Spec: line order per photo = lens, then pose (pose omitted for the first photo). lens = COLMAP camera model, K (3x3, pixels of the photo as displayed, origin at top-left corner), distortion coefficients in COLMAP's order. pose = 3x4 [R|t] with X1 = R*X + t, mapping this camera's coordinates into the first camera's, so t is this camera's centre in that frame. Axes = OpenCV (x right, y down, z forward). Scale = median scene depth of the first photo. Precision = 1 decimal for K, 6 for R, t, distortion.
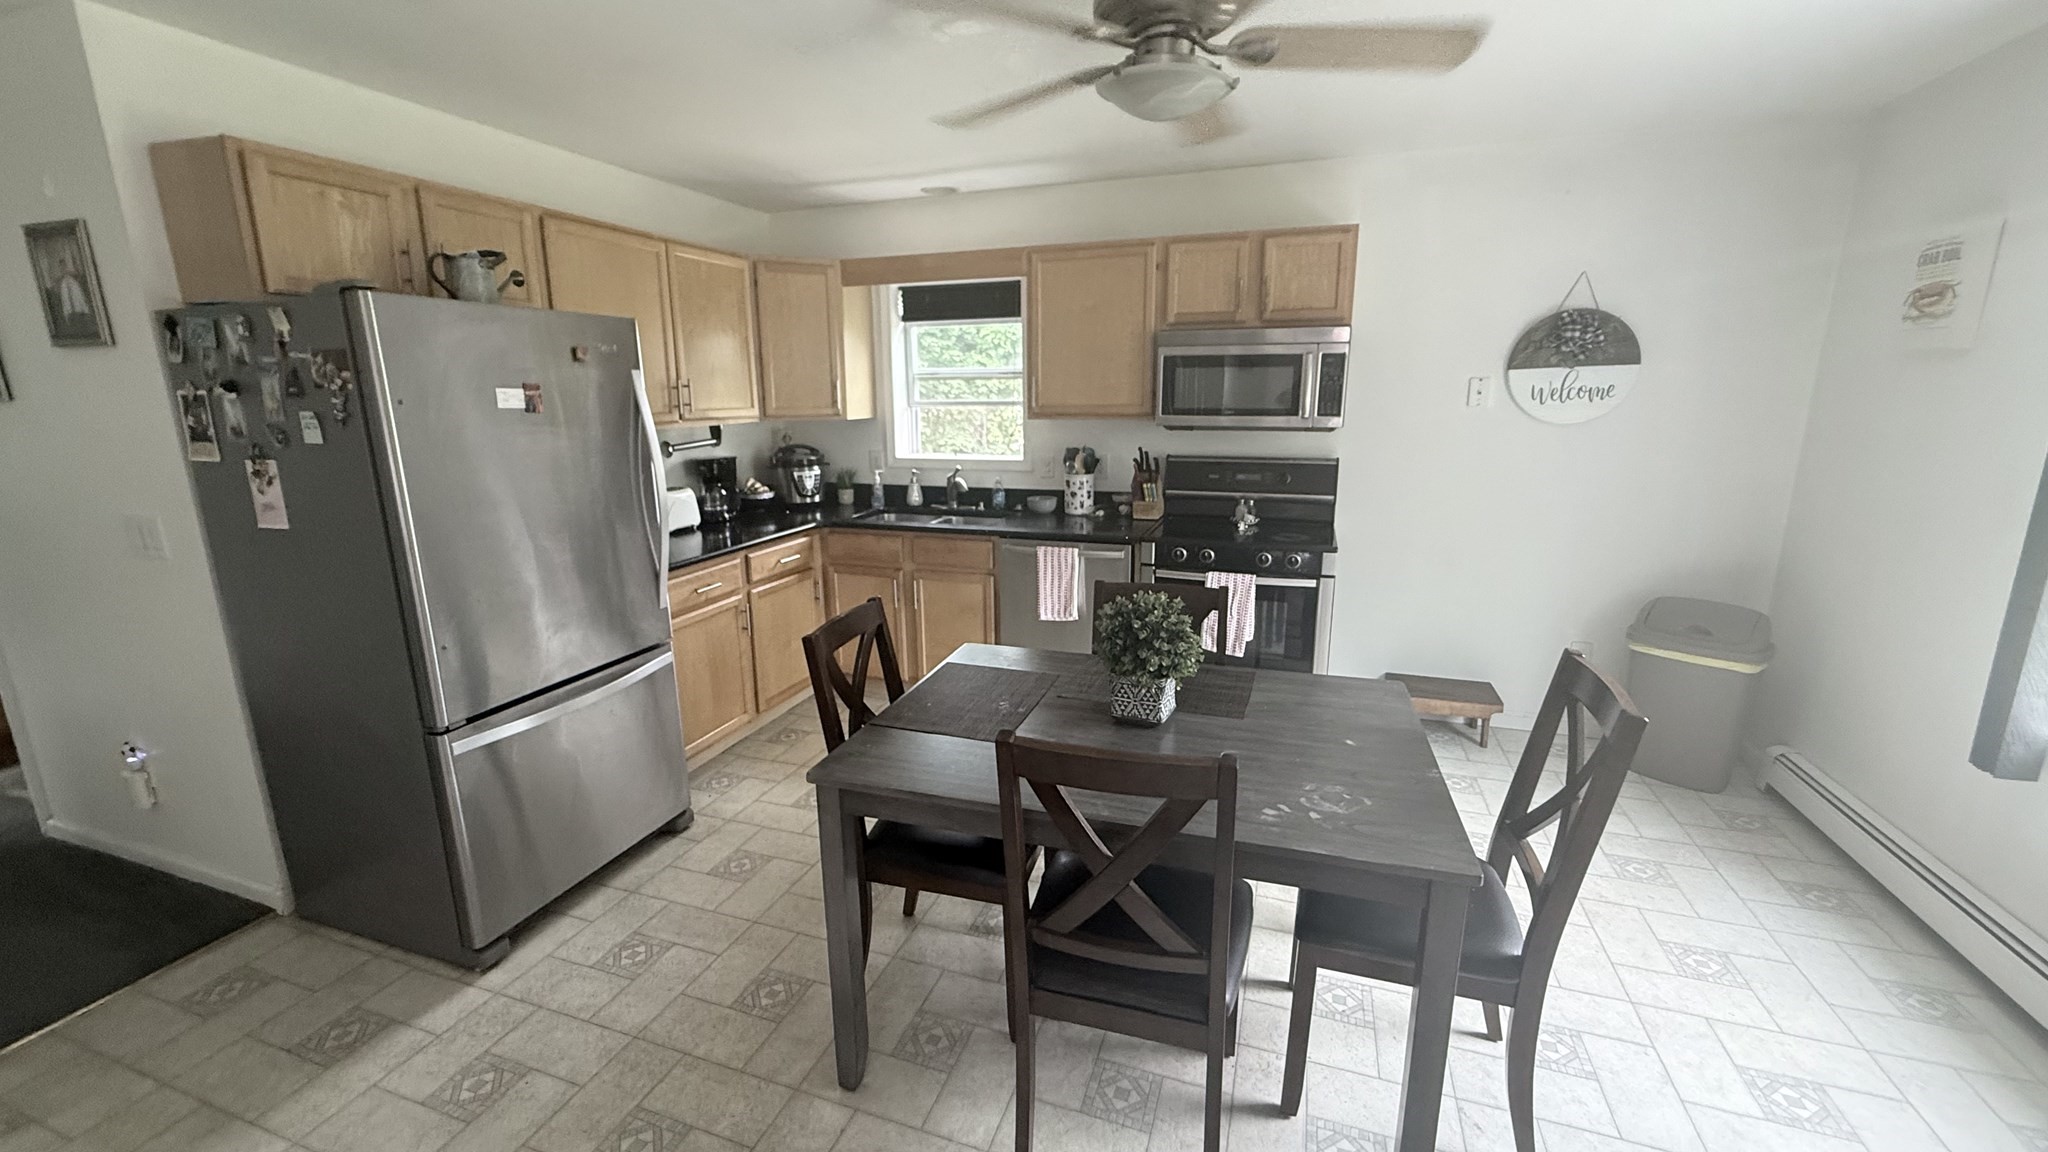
lens RADIAL K [[812.8, 0, 1015.7], [0, 812.8, 569.7], [0, 0, 1]] dist [0.000646, -0.000066]
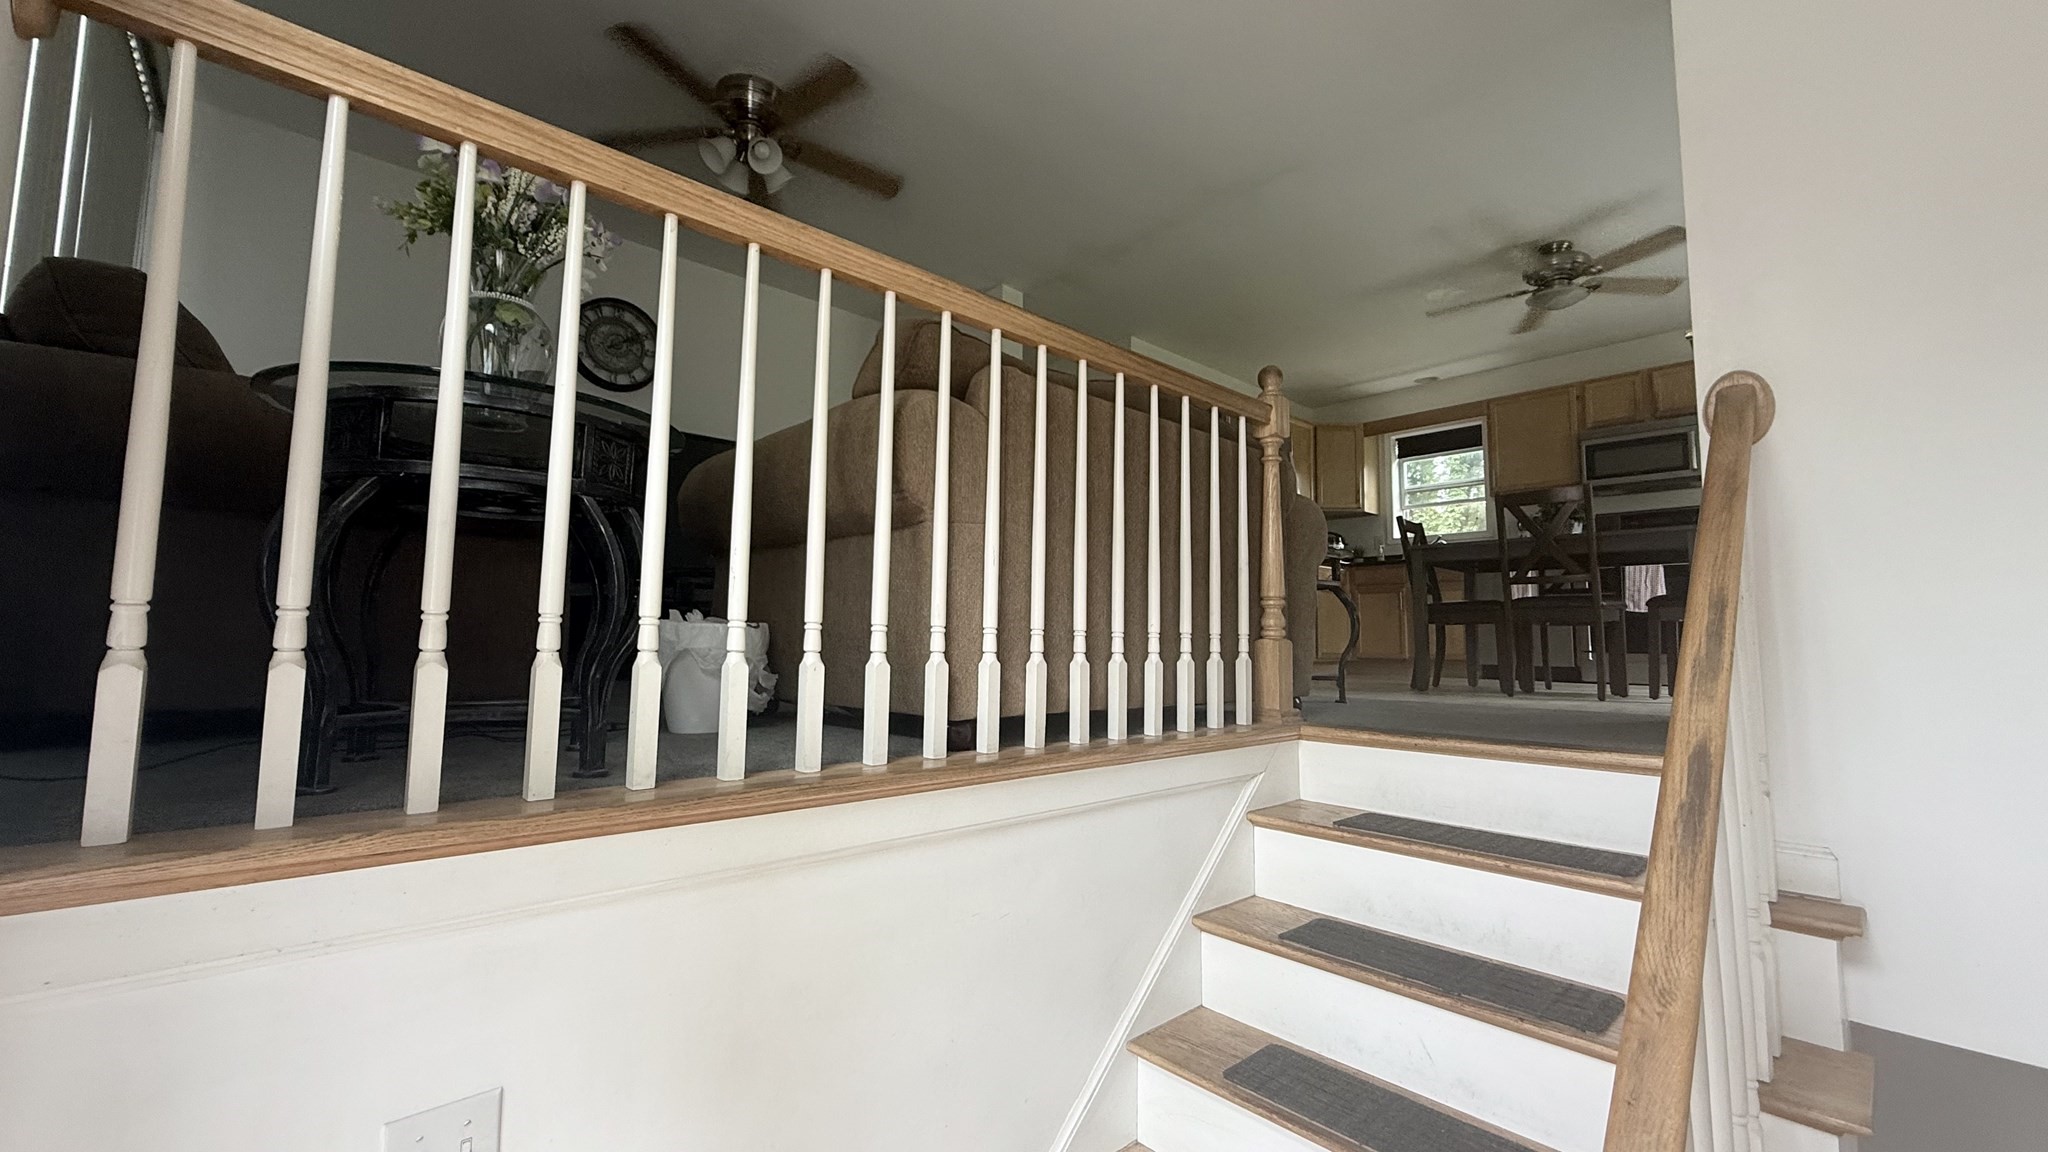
lens RADIAL K [[812.8, 0, 1015.7], [0, 812.8, 569.7], [0, 0, 1]] dist [0.000646, -0.000066]
pose [[0.885496, -0.022233, -0.464114, -0.074487], [-0.120914, 0.953415, -0.276368, 0.524844], [0.448638, 0.300841, 0.841557, -0.762012]]
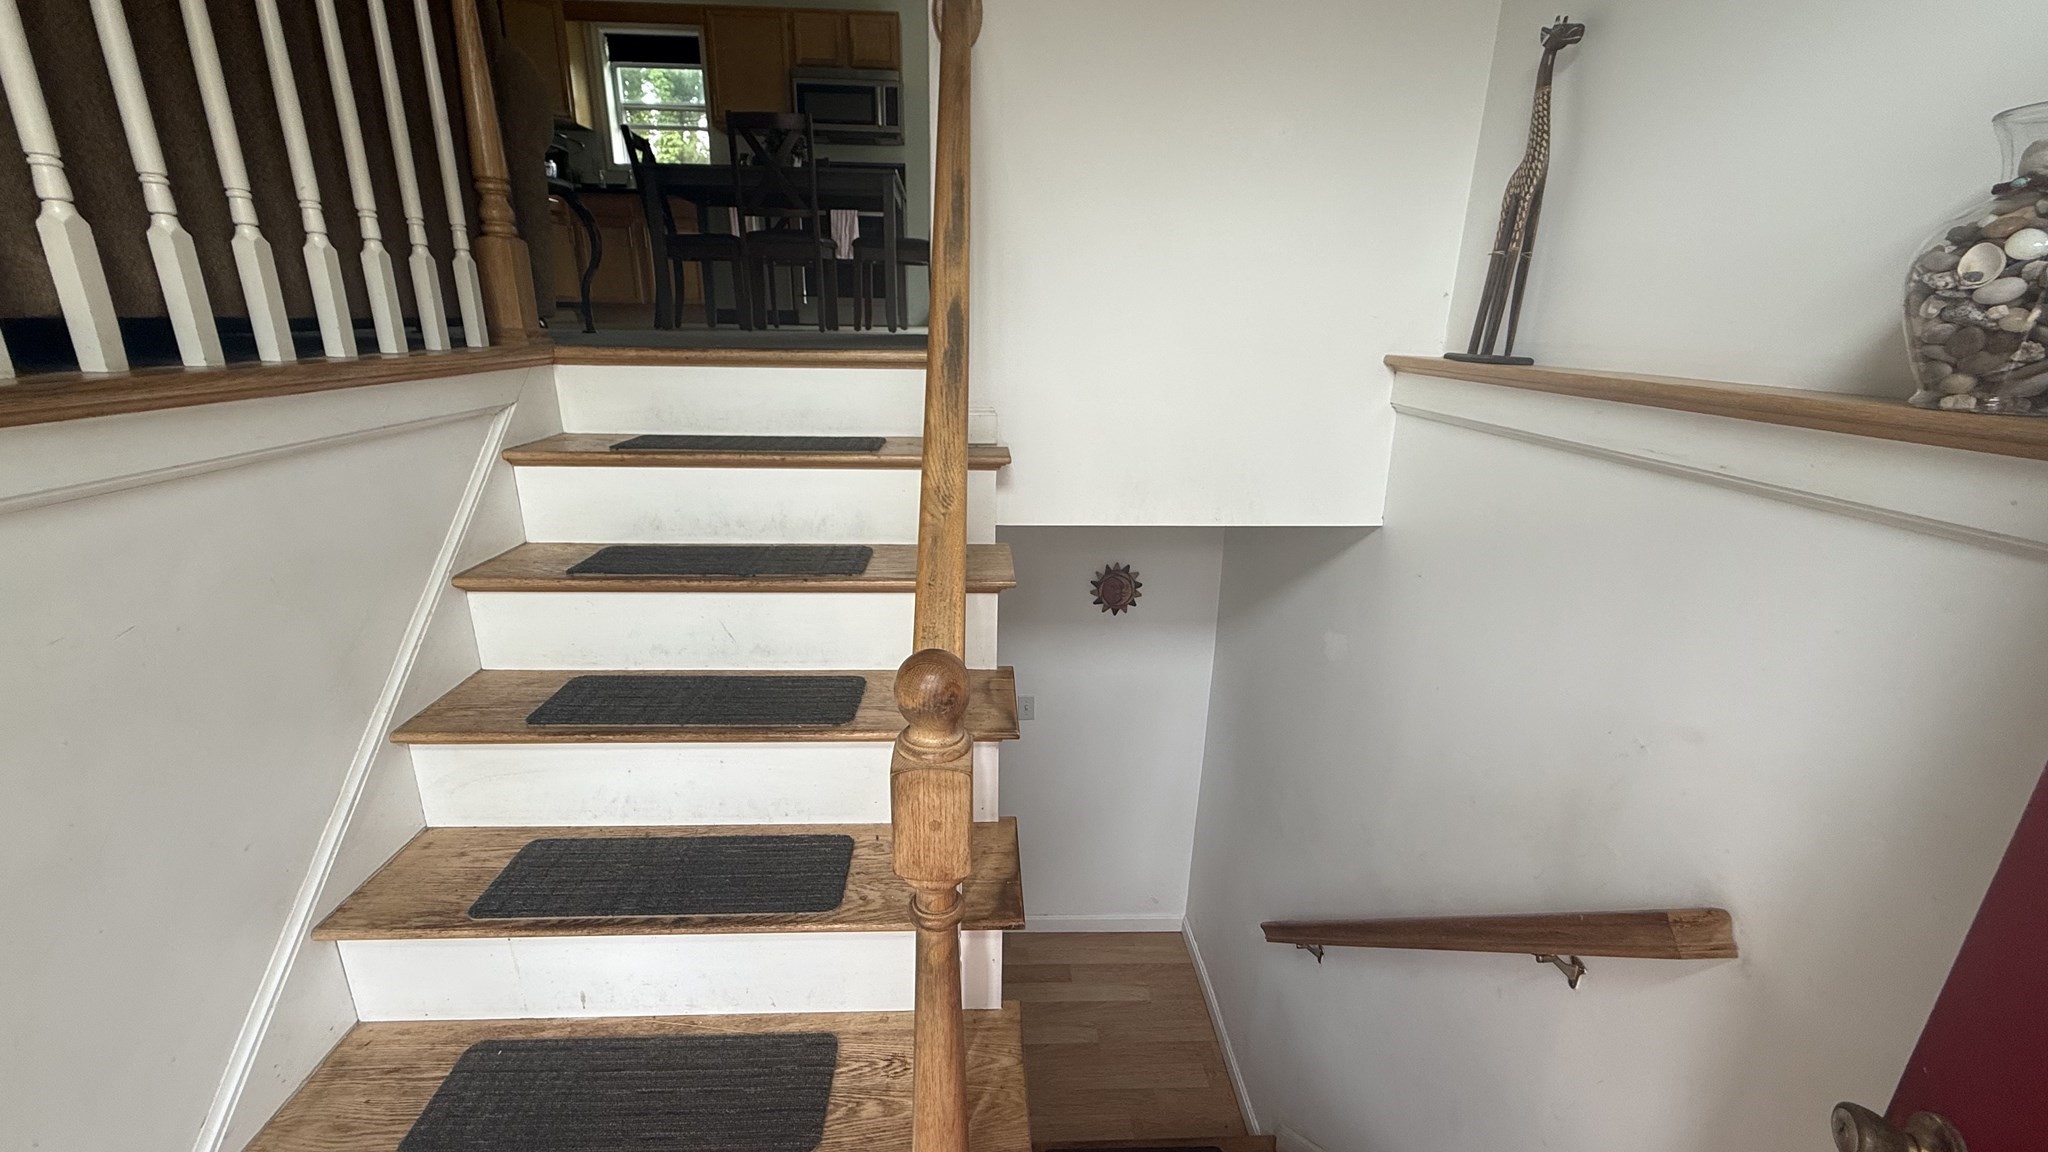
lens RADIAL K [[812.8, 0, 1015.7], [0, 812.8, 569.7], [0, 0, 1]] dist [0.000646, -0.000066]
pose [[0.925598, -0.092946, 0.366919, -0.098290], [0.061087, 0.993356, 0.097533, 0.547662], [-0.373546, -0.067863, 0.925126, -0.722562]]
